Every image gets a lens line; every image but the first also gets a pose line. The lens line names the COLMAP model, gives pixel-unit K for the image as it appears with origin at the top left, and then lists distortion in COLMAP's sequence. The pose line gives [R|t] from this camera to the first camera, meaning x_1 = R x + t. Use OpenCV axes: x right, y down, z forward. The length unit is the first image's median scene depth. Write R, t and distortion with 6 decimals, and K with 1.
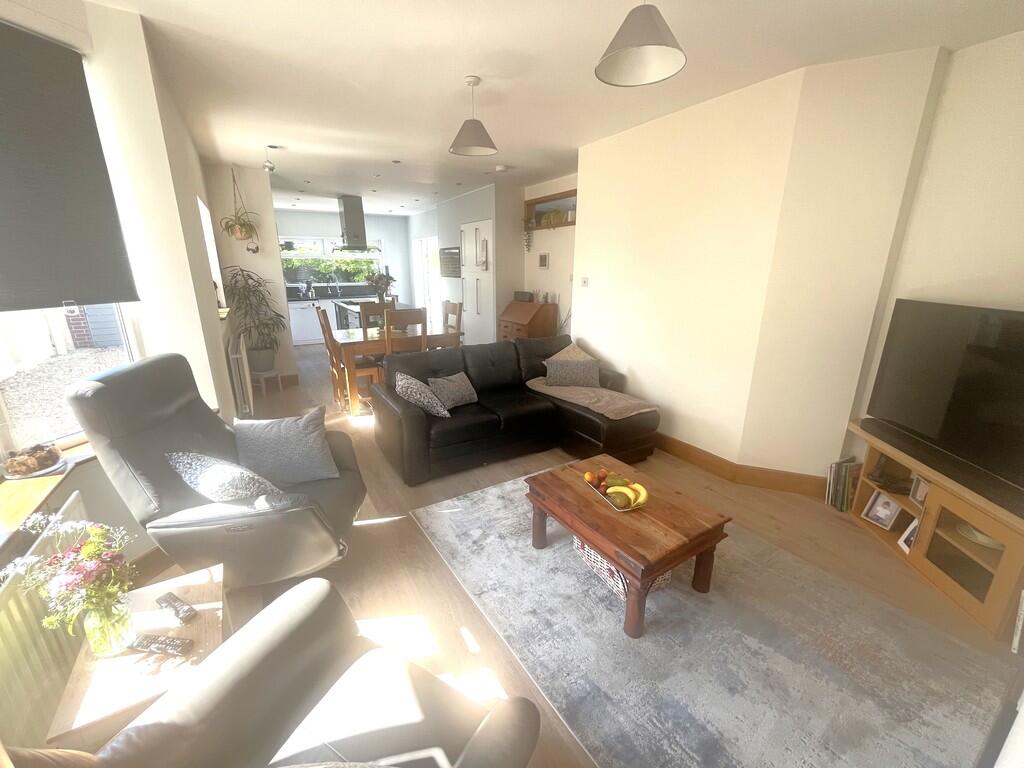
lens RADIAL K [[414.5, 0, 515.8], [0, 414.5, 387.6], [0, 0, 1]] dist [-0.009866, 0.000421]
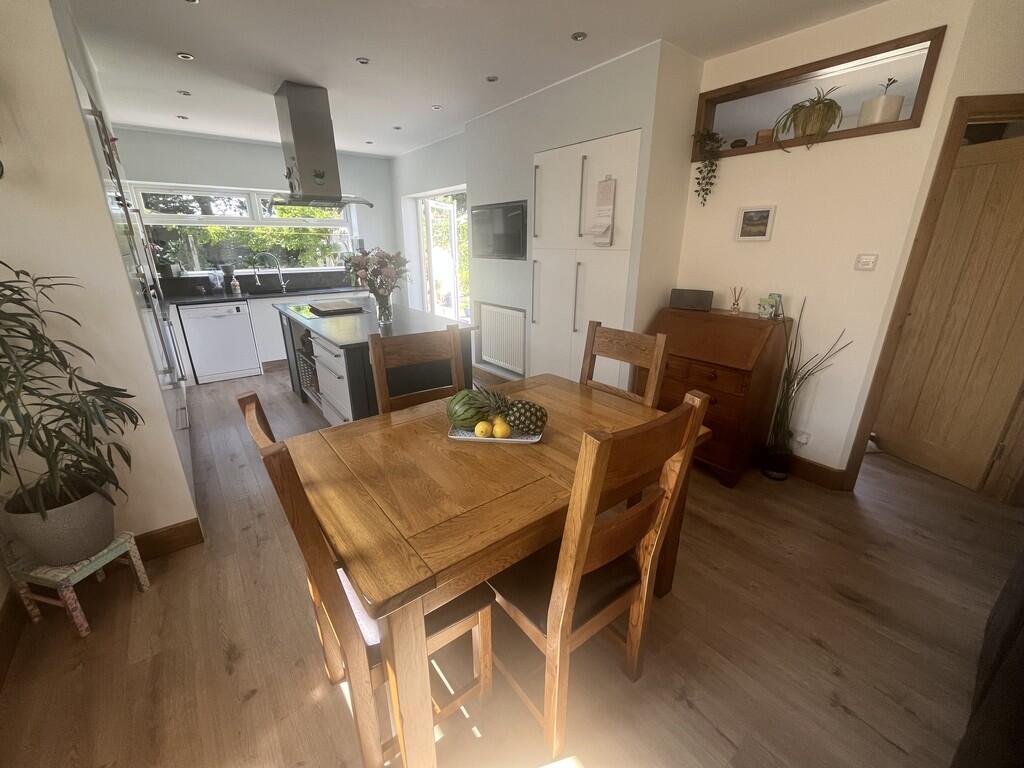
lens RADIAL K [[414.5, 0, 506.2], [0, 414.5, 386.6], [0, 0, 1]] dist [-0.009866, 0.000421]
pose [[0.994853, -0.032635, 0.095925, -0.215589], [0.028200, 0.998486, 0.047237, -0.129272], [-0.097322, -0.044289, 0.994267, 0.469672]]
